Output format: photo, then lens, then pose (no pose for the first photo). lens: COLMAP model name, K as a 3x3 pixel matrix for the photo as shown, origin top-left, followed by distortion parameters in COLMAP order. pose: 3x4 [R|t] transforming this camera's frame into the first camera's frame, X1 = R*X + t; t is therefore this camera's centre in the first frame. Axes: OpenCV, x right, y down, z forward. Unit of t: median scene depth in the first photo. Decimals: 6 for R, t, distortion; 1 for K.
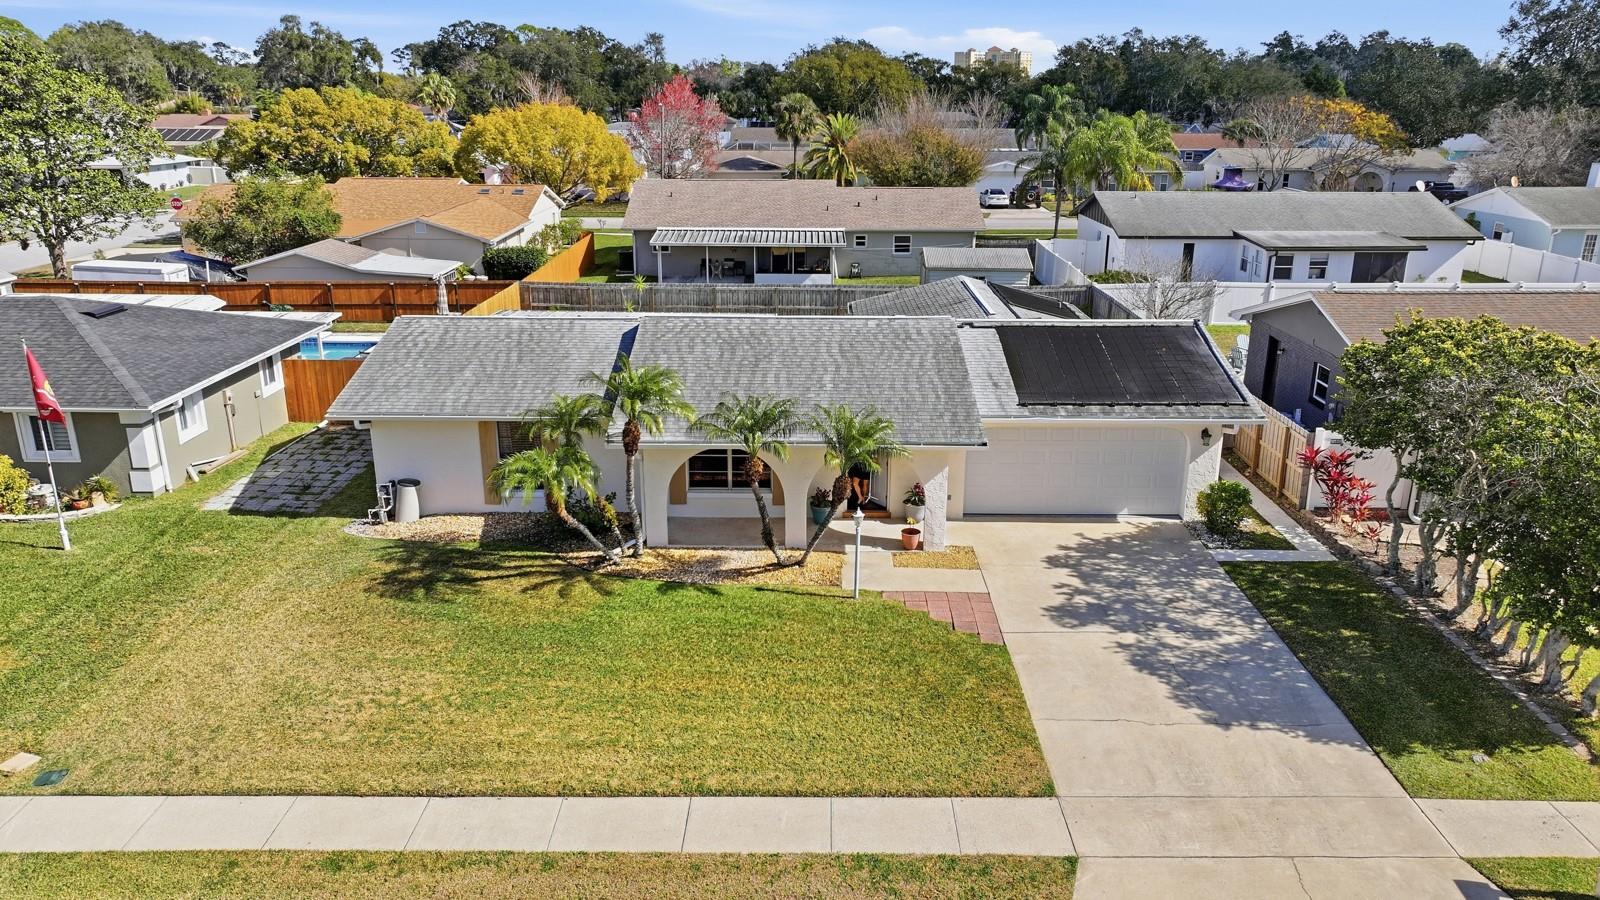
lens RADIAL K [[1123.7, 0, 800.0], [0, 1123.7, 450.0], [0, 0, 1]] dist [0.006551, 0.004769]
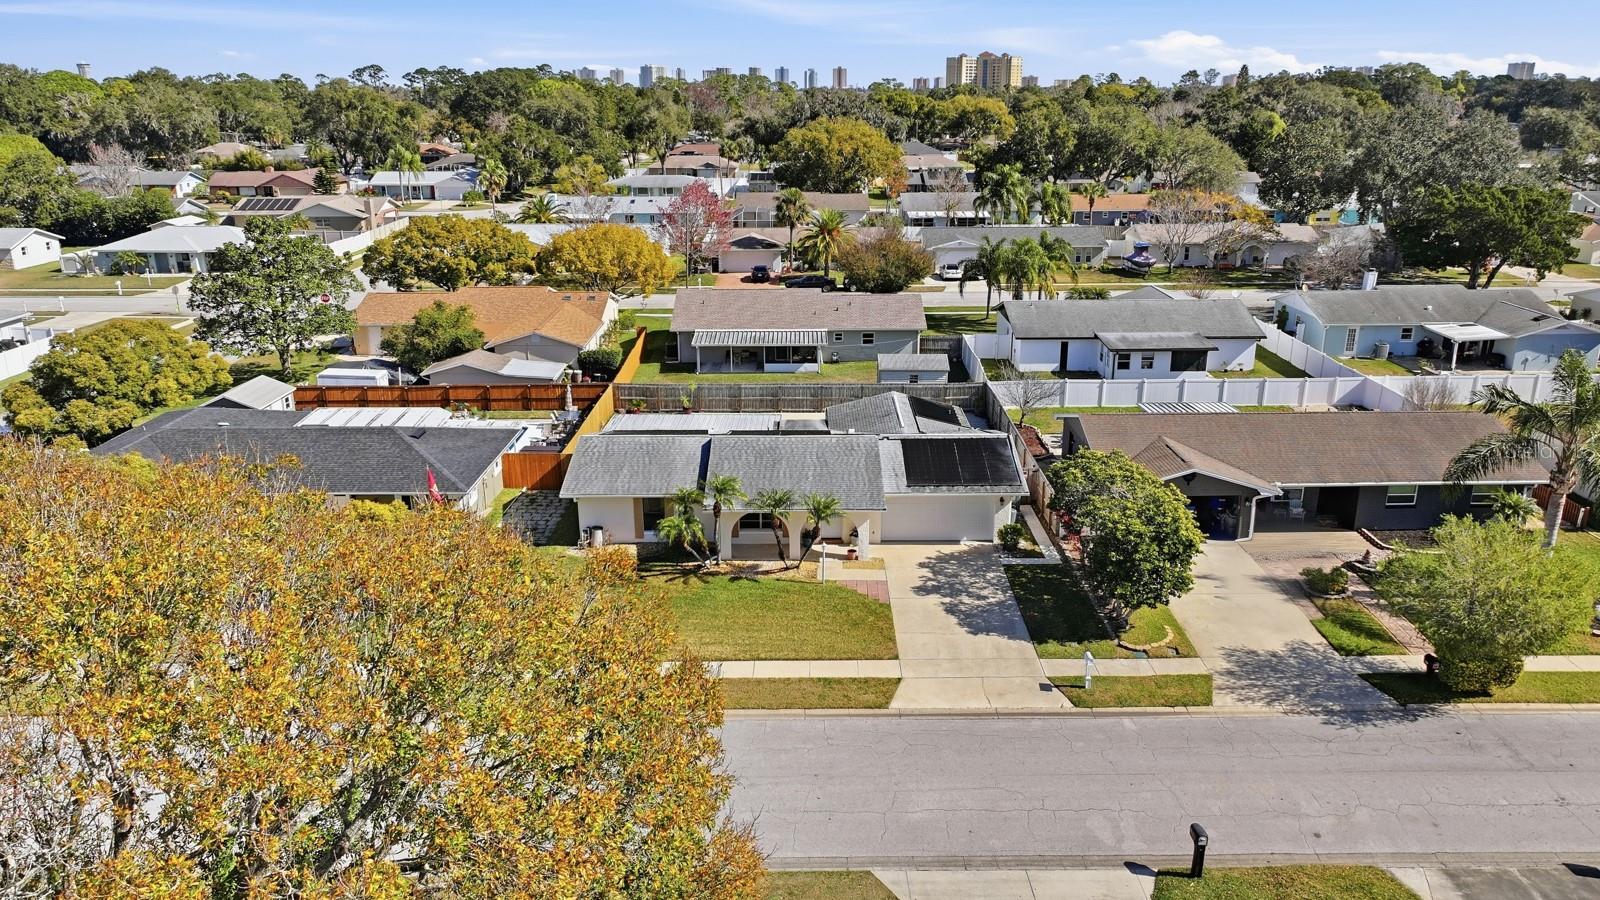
lens RADIAL K [[1123.7, 0, 800.0], [0, 1123.7, 450.0], [0, 0, 1]] dist [0.006551, 0.004769]
pose [[0.999953, -0.009530, 0.001594, 0.004140], [0.009528, 0.999954, 0.000741, -0.110324], [-0.001601, -0.000726, 0.999998, -1.011531]]
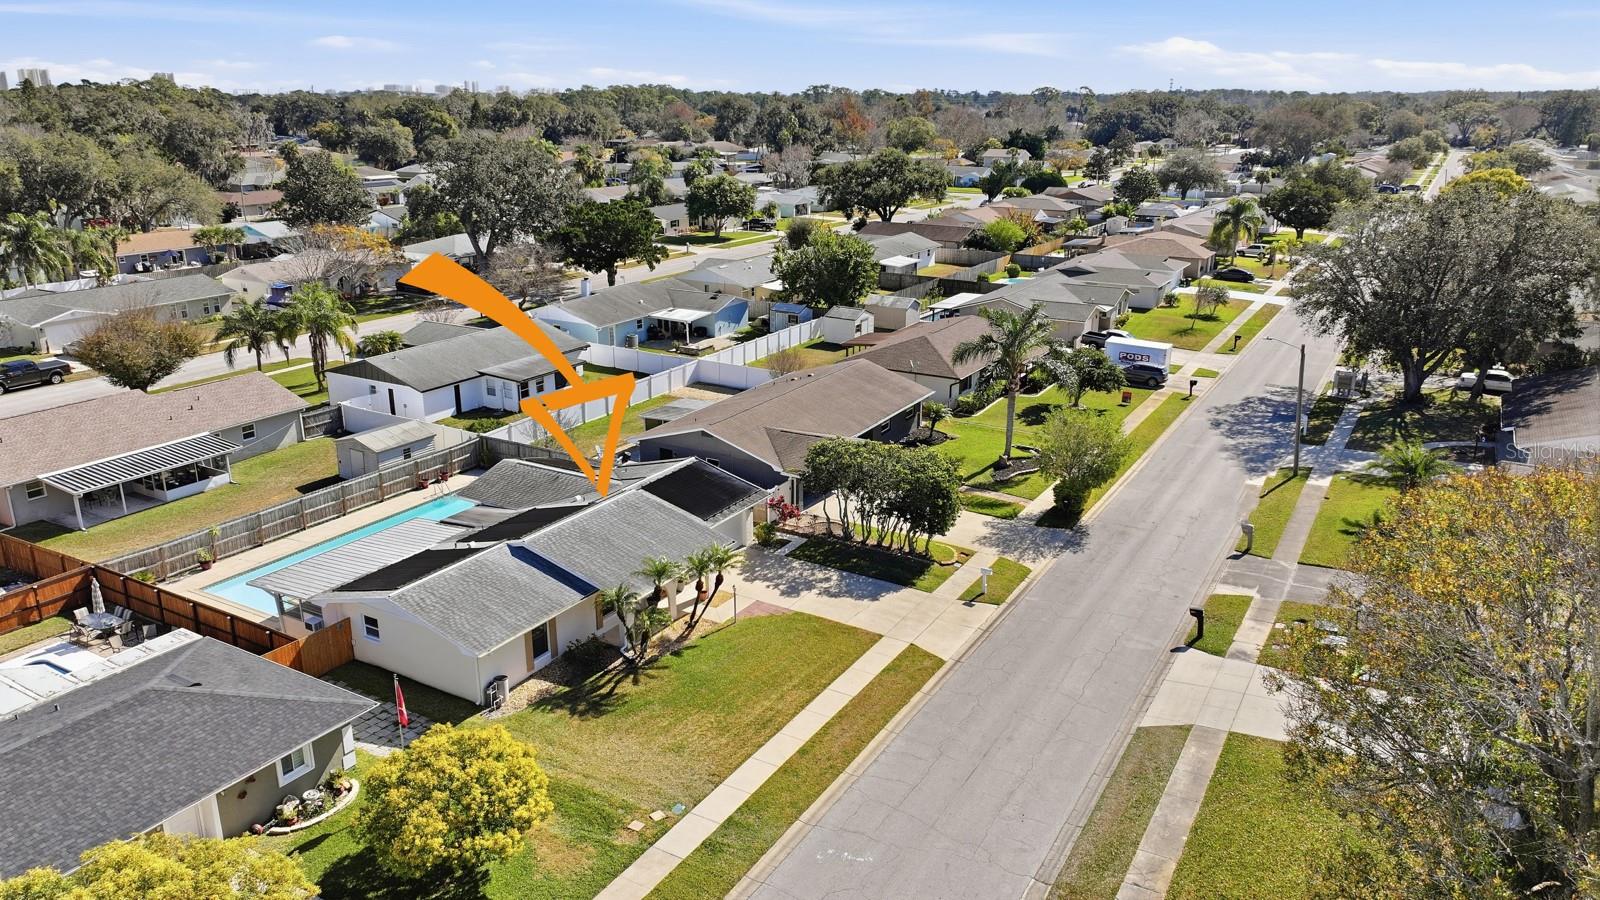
lens RADIAL K [[1123.7, 0, 800.0], [0, 1123.7, 450.0], [0, 0, 1]] dist [0.006551, 0.004769]
pose [[0.500209, -0.264181, 0.824621, -1.506224], [0.264139, 0.953486, 0.145240, -0.448814], [-0.824634, 0.145164, 0.546723, -0.368023]]
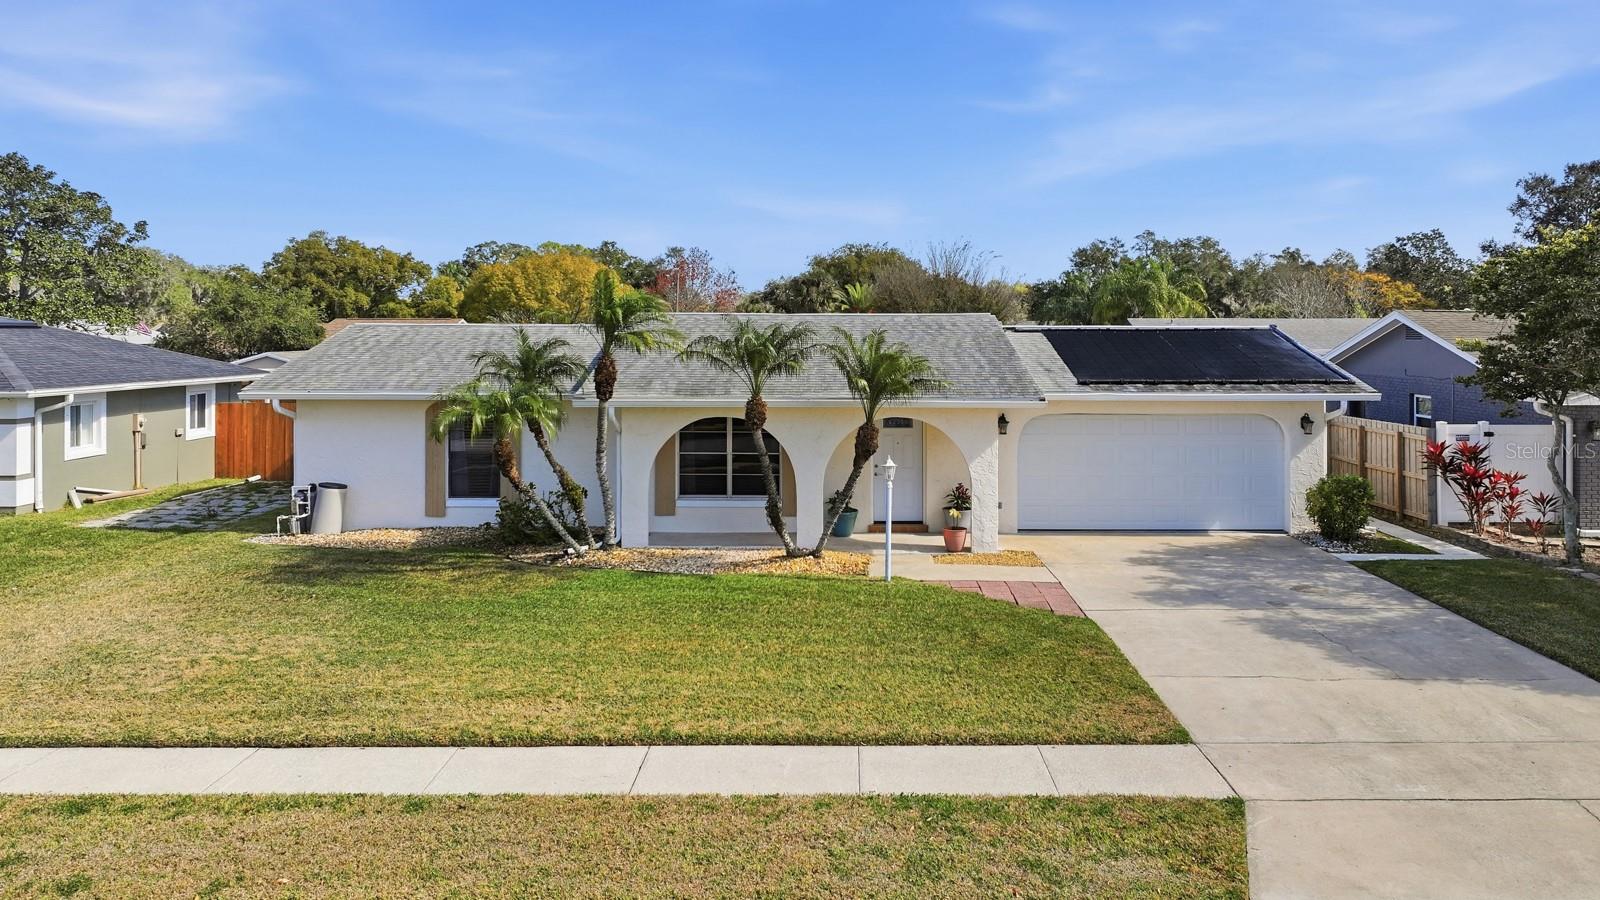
lens RADIAL K [[1161.5, 0, 827.2], [0, 1161.5, 322.8], [0, 0, 1]] dist [0.002551, 0.008072]
pose [[0.999974, -0.001360, 0.007143, 0.002810], [0.003515, 0.950394, -0.311029, 0.188961], [-0.006366, 0.311046, 0.950374, 0.173756]]
